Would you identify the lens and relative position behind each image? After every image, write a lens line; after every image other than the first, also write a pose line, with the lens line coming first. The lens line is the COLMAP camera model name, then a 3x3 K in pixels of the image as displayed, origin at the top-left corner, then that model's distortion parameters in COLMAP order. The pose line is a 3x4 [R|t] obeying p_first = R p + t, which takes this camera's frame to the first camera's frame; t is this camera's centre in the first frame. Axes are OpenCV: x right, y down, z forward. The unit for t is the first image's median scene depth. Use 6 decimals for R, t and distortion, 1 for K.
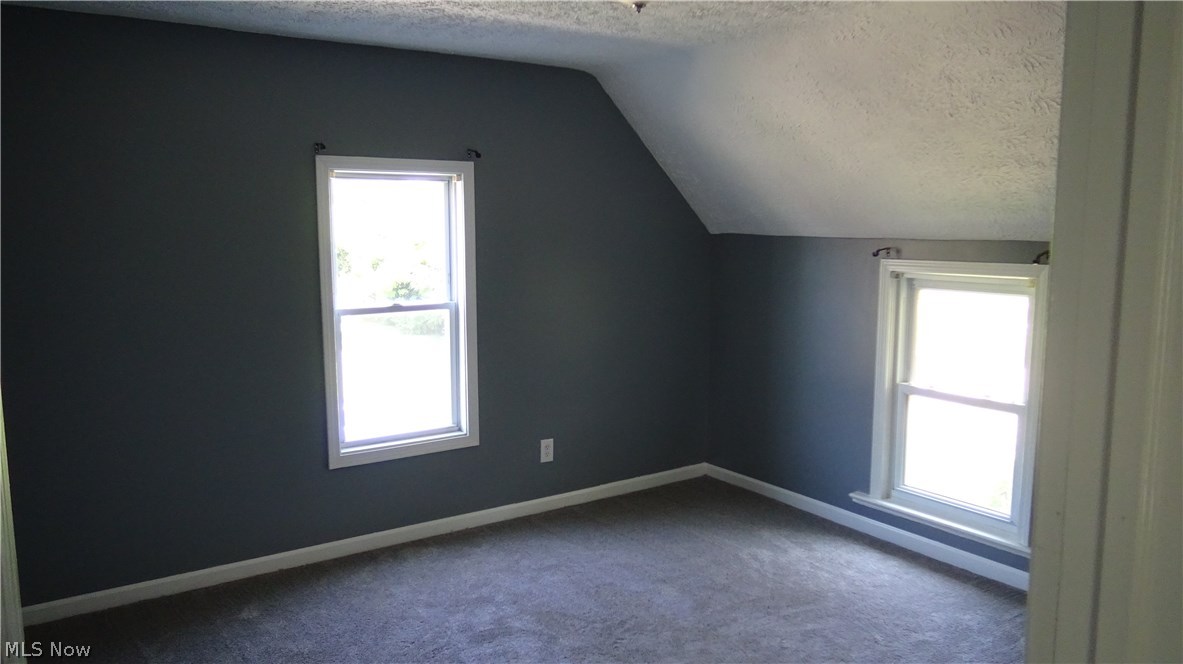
lens RADIAL K [[871.4, 0, 591.5], [0, 871.4, 332.0], [0, 0, 1]] dist [-0.005264, -0.003789]
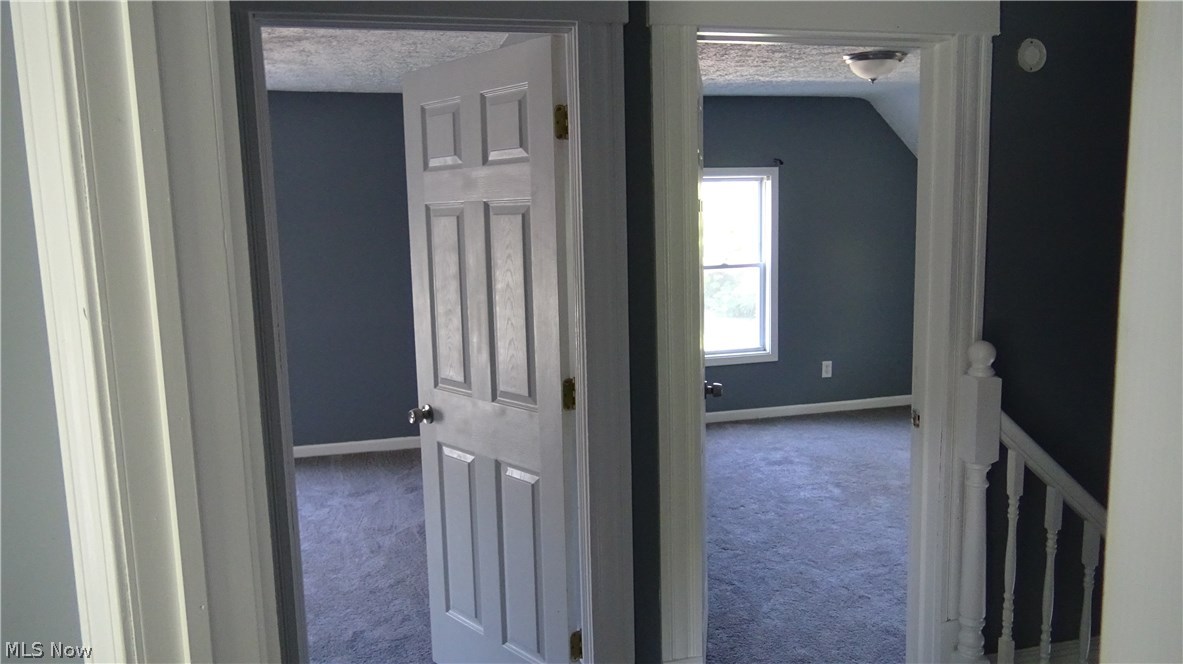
lens RADIAL K [[871.4, 0, 591.5], [0, 871.4, 332.0], [0, 0, 1]] dist [-0.005264, -0.003789]
pose [[0.937664, 0.025363, -0.346618, 0.087871], [-0.020836, 0.999642, 0.016782, 0.067242], [0.346919, -0.008514, 0.937856, -0.505664]]
